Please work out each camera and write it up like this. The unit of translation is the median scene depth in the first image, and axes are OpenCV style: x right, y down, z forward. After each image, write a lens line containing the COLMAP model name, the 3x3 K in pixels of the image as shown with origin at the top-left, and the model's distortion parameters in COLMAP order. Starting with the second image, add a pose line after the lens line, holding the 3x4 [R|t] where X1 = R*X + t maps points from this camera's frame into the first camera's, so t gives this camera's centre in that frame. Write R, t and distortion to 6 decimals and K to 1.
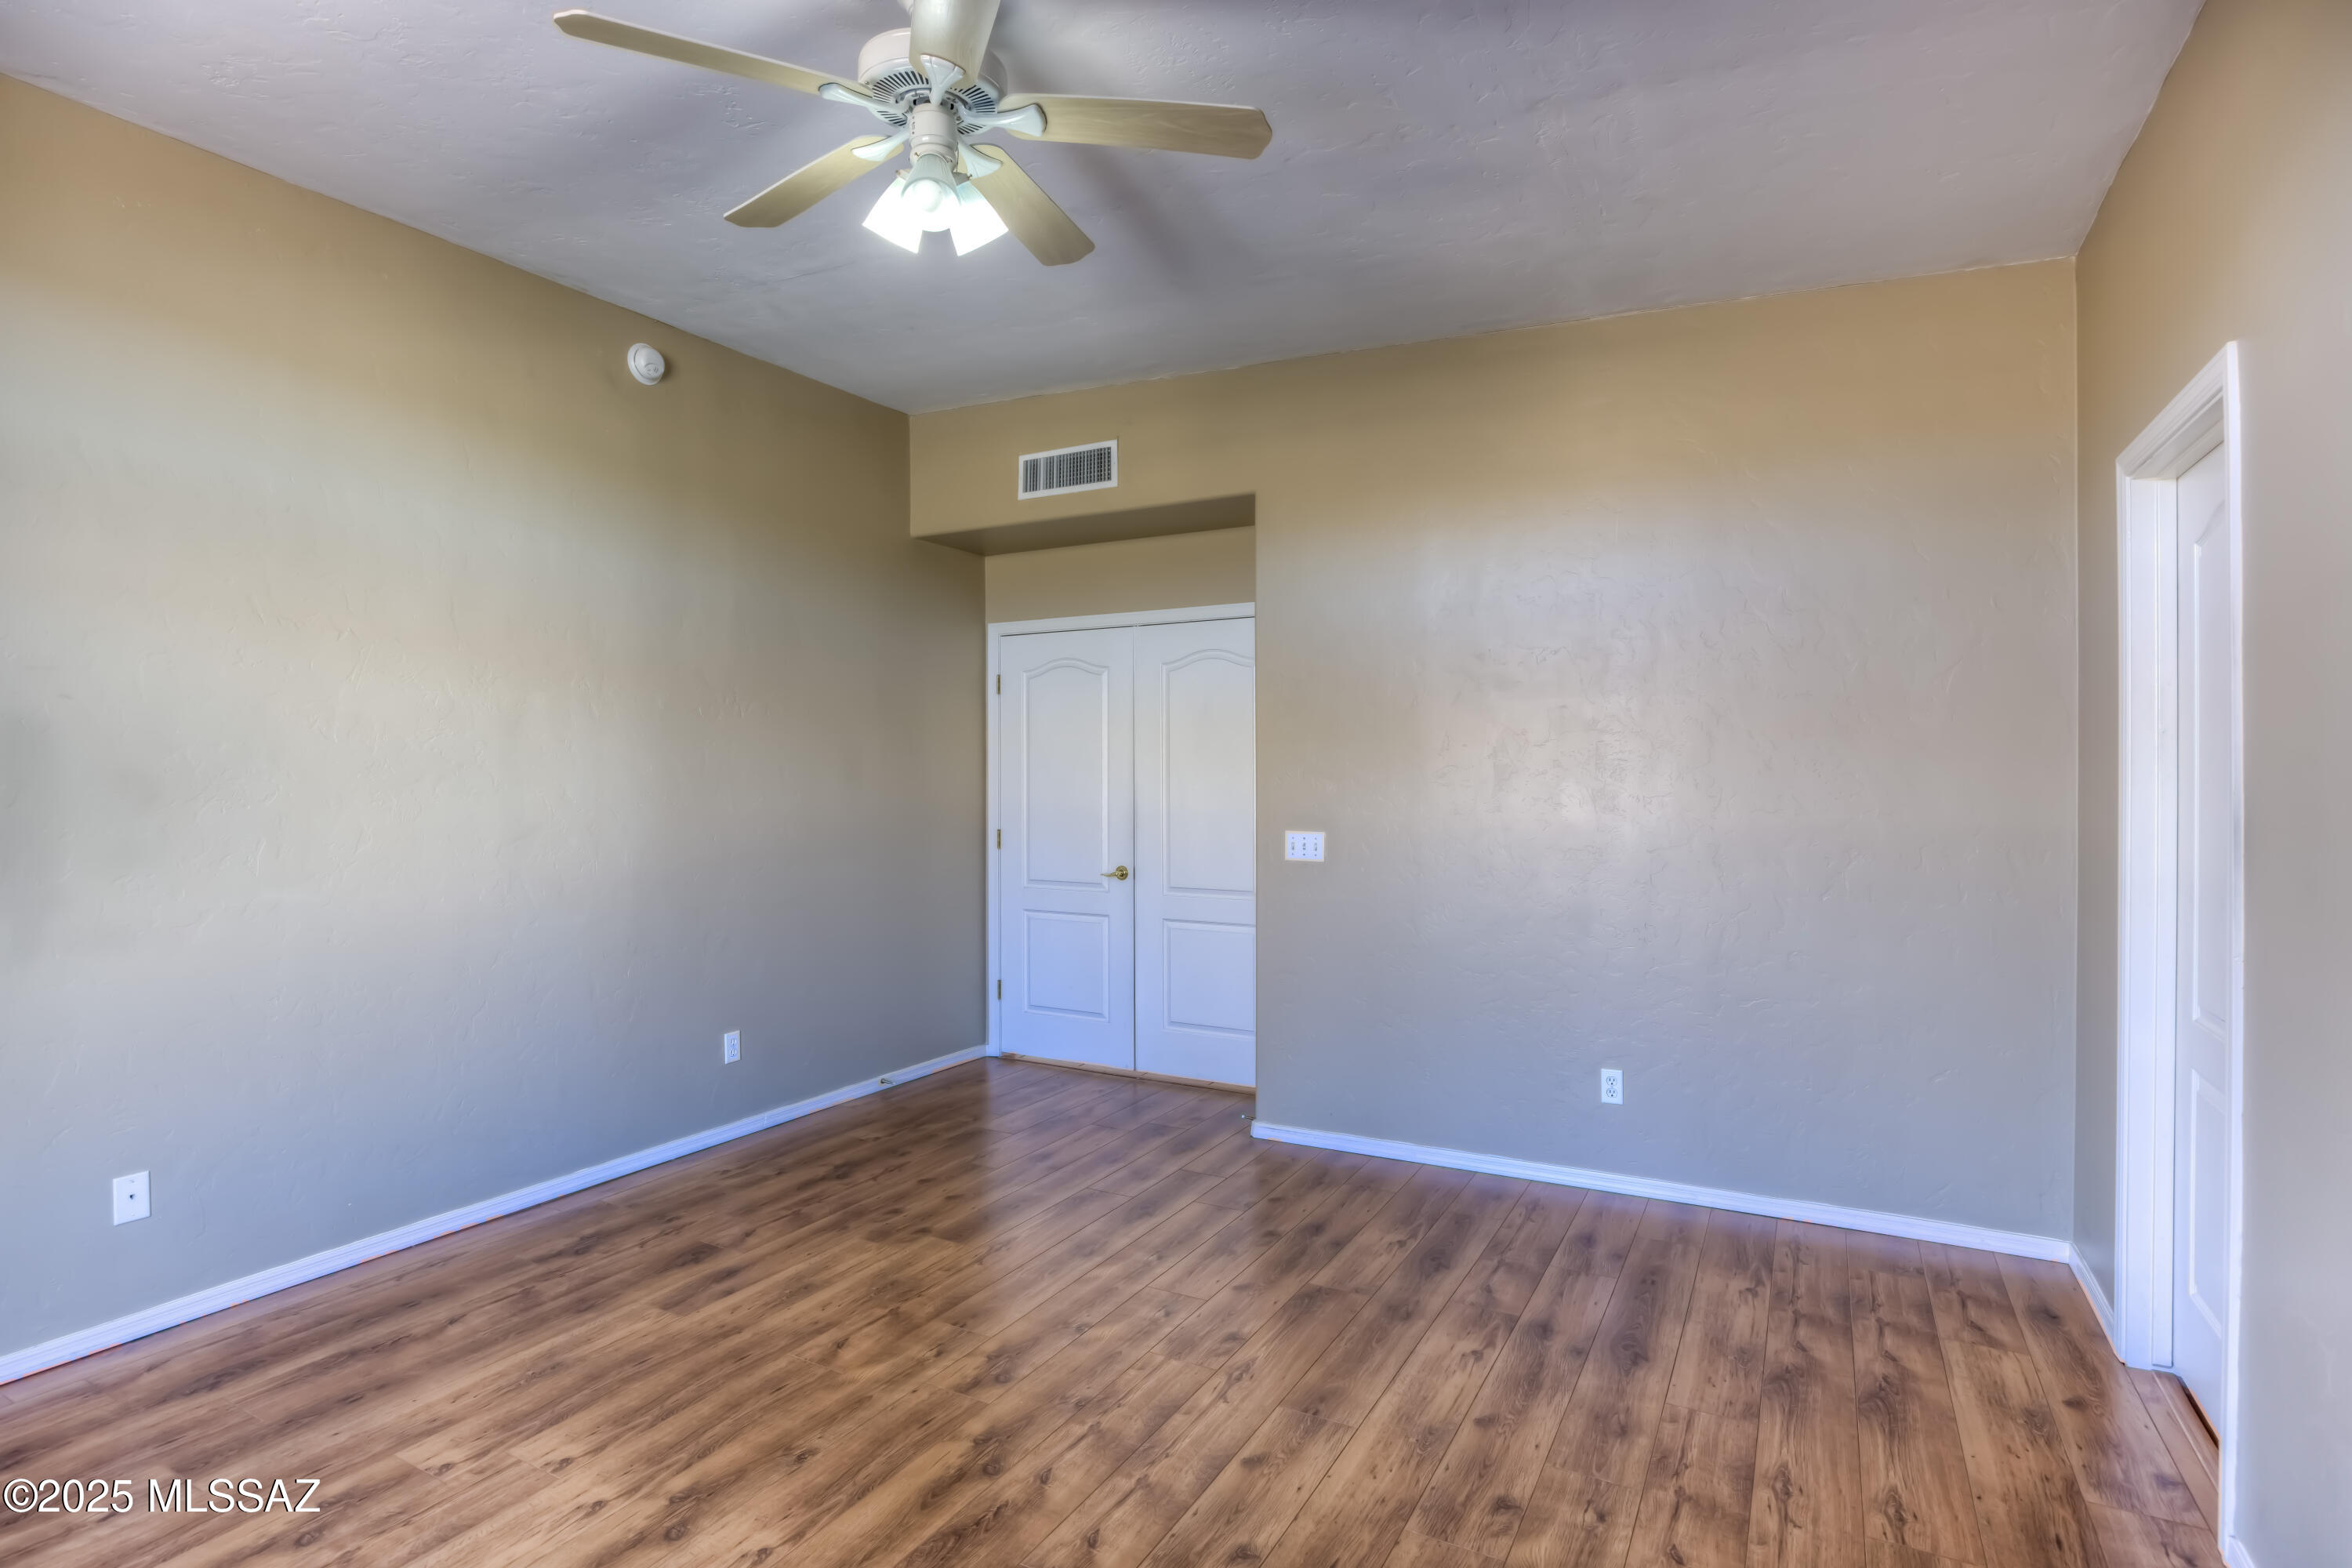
lens RADIAL K [[1202.0, 0, 1178.5], [0, 1202.0, 778.6], [0, 0, 1]] dist [-0.004825, -0.000065]
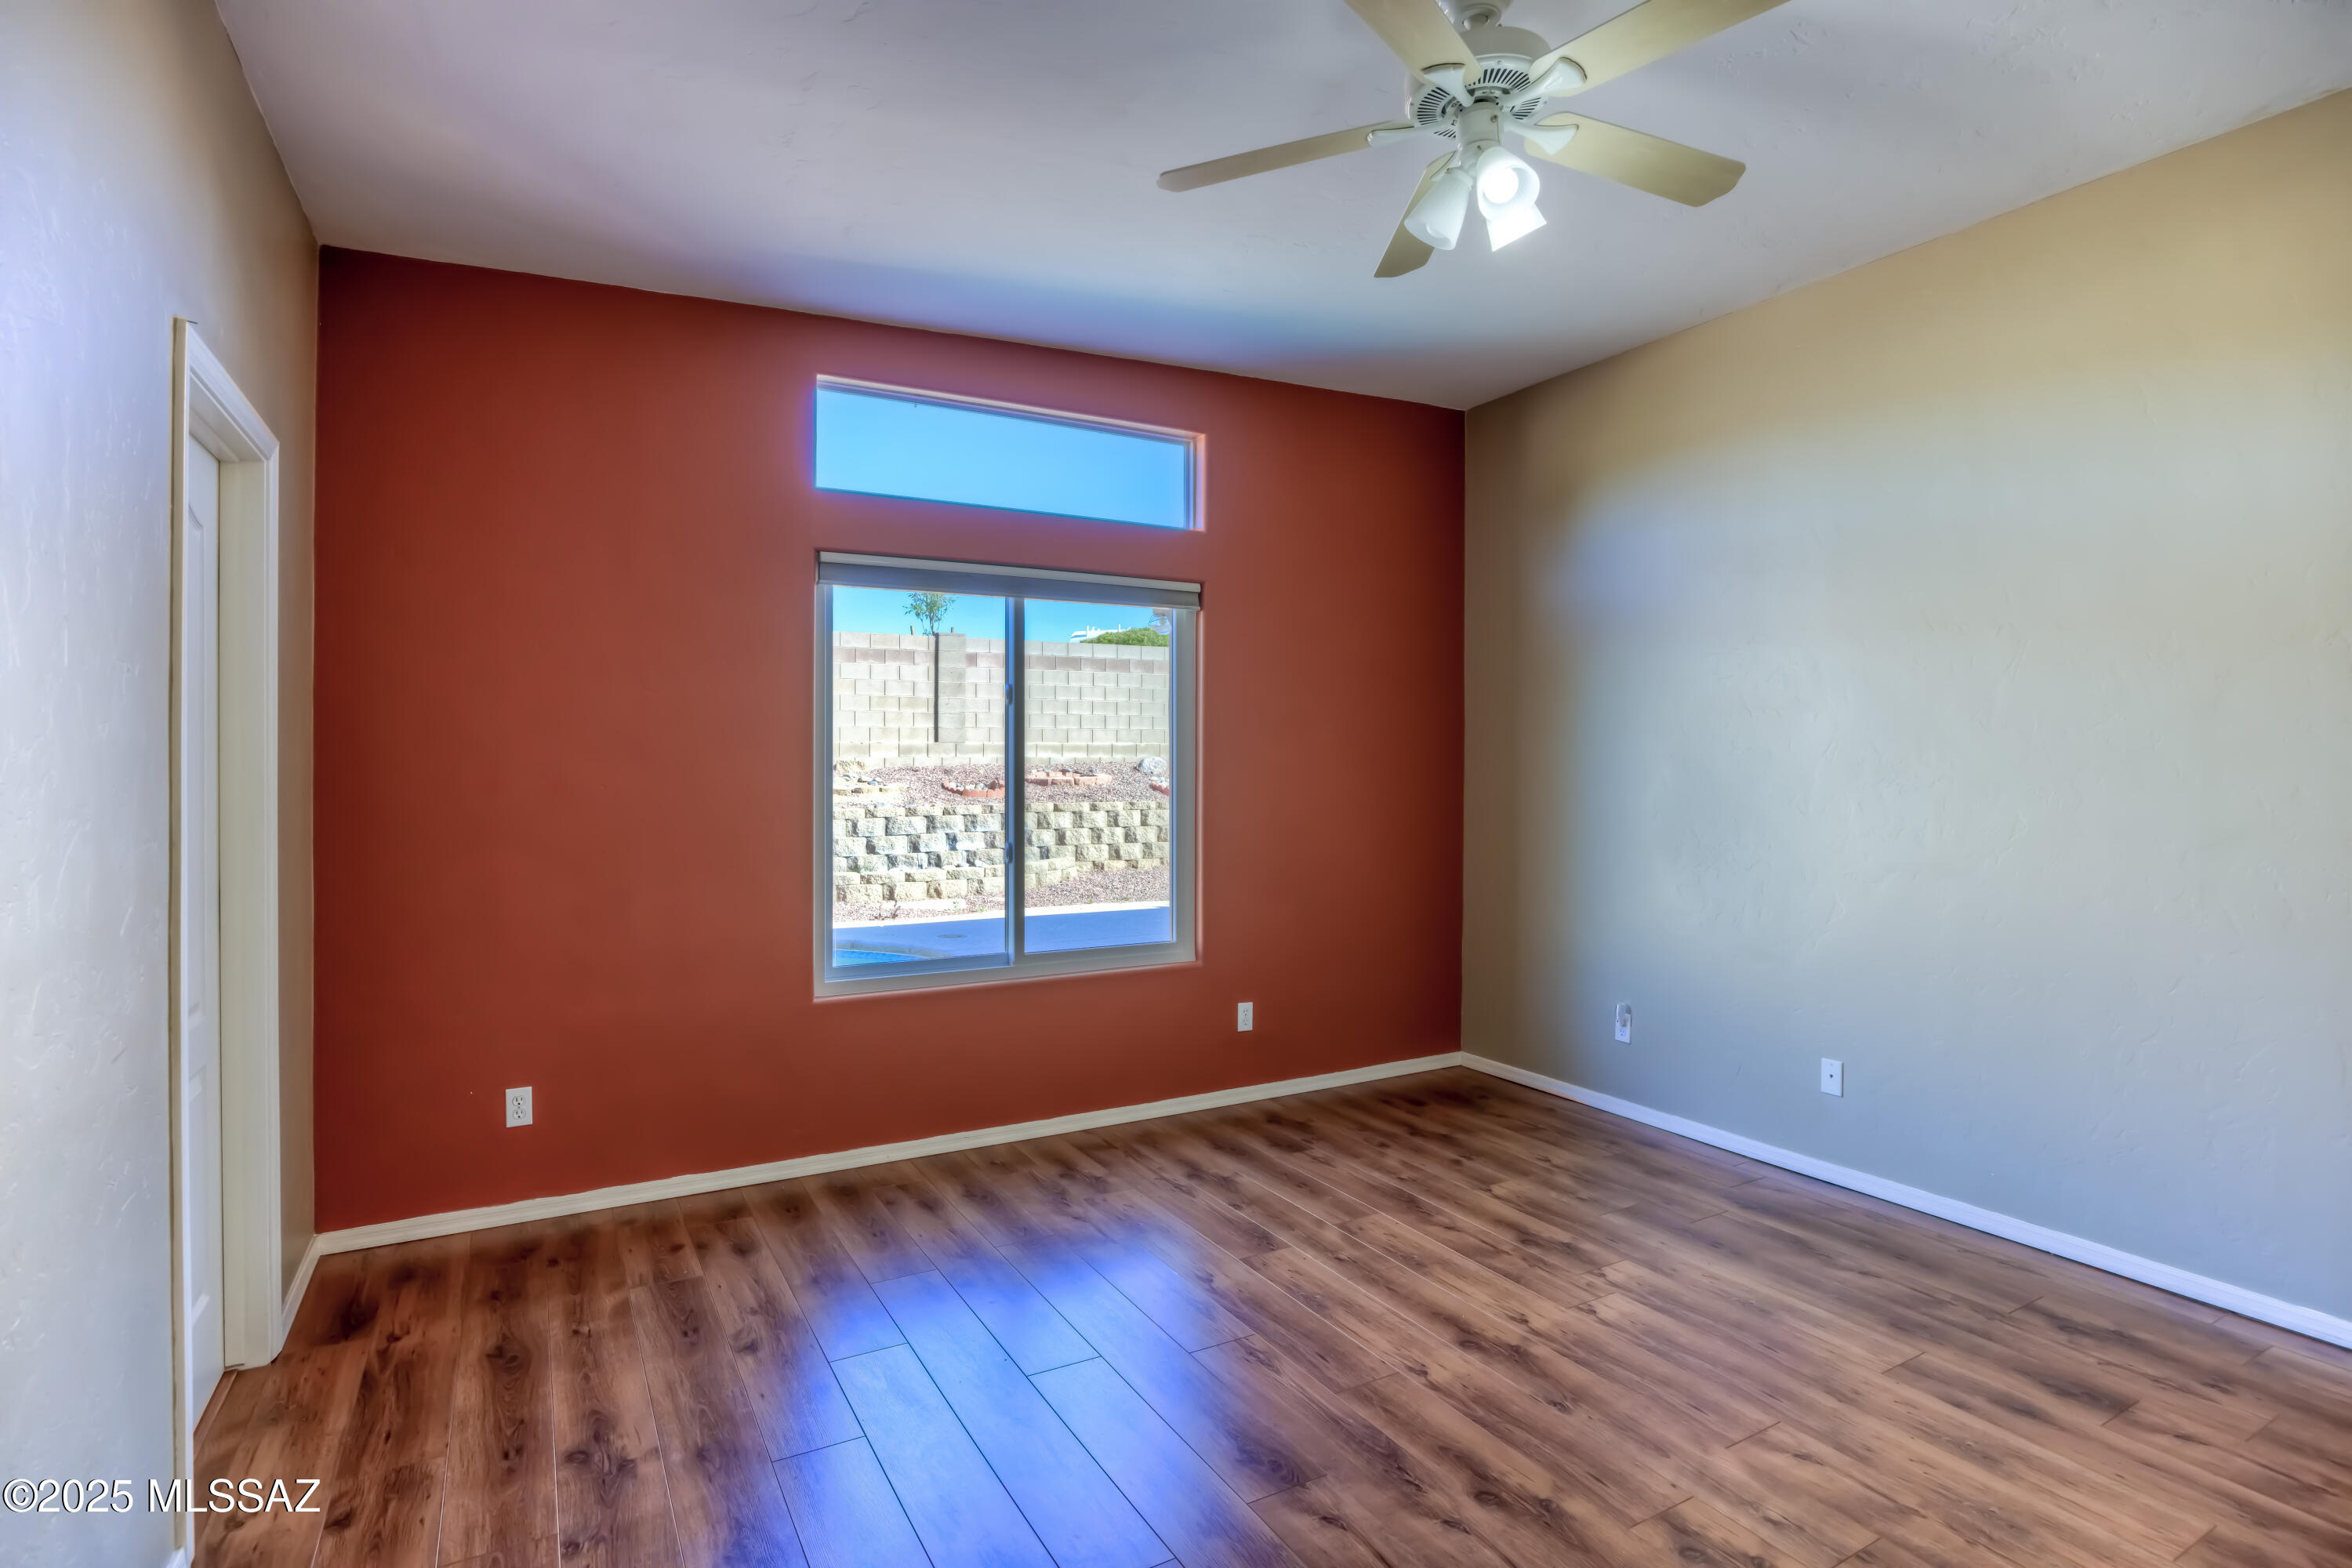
lens RADIAL K [[1202.0, 0, 1191.7], [0, 1202.0, 792.6], [0, 0, 1]] dist [-0.004825, -0.000065]
pose [[-0.518308, 0.027828, -0.854741, 0.650113], [-0.007411, 0.999287, 0.037027, -0.014088], [0.855162, 0.025526, -0.517732, 1.088155]]
